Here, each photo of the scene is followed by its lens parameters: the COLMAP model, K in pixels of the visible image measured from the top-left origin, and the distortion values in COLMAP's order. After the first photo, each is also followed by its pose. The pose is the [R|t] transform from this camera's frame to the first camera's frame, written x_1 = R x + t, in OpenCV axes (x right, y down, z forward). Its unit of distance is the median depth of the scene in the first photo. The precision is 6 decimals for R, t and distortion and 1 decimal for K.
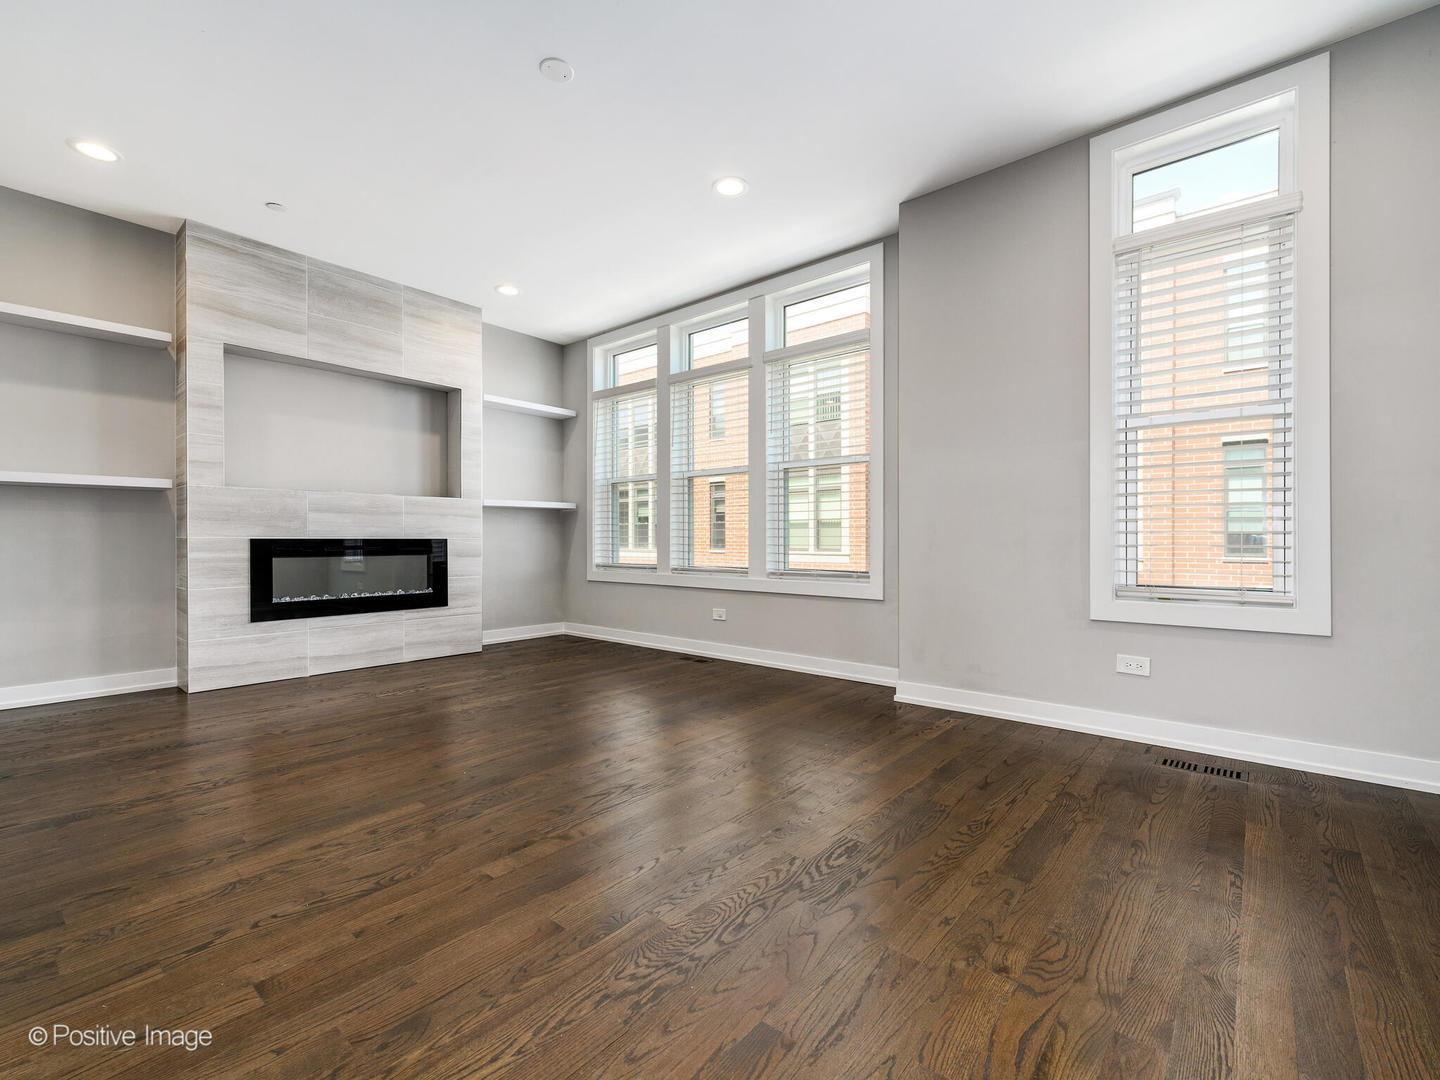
lens RADIAL K [[624.2, 0, 716.1], [0, 624.2, 535.4], [0, 0, 1]] dist [0.013090, -0.000833]
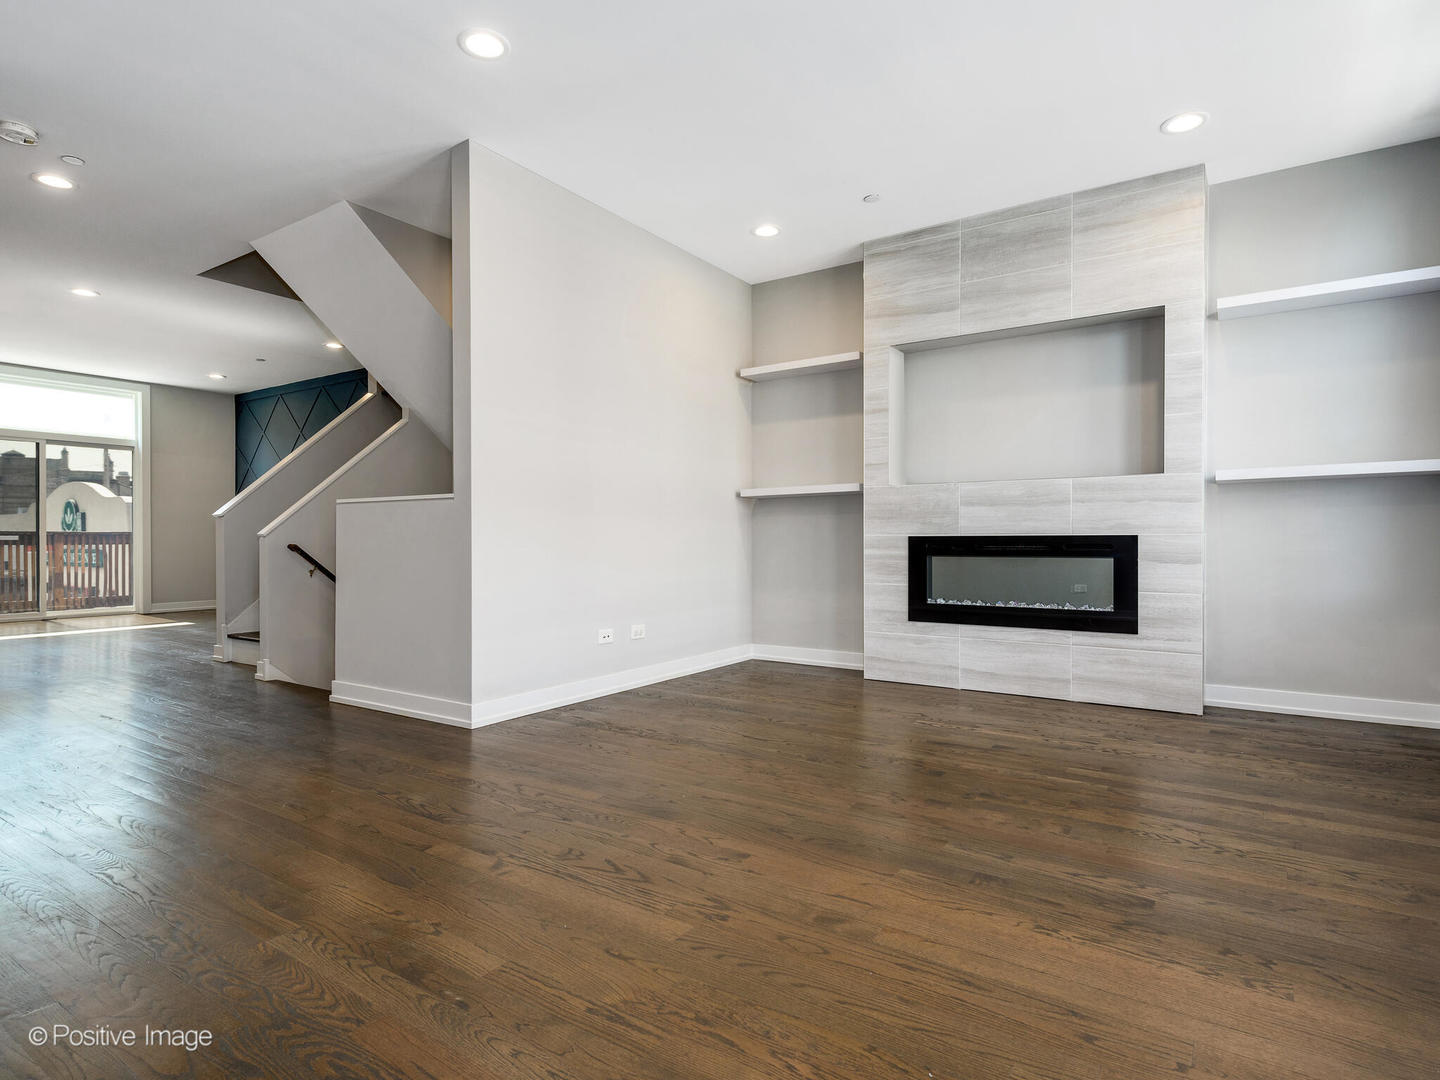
lens RADIAL K [[765.2, 0, 717.6], [0, 765.2, 542.2], [0, 0, 1]] dist [0.002993, -0.000478]
pose [[0.131796, 0.002533, -0.991274, 0.400191], [0.009147, 0.999951, 0.003771, 0.007050], [0.991235, -0.009564, 0.131766, 0.527918]]
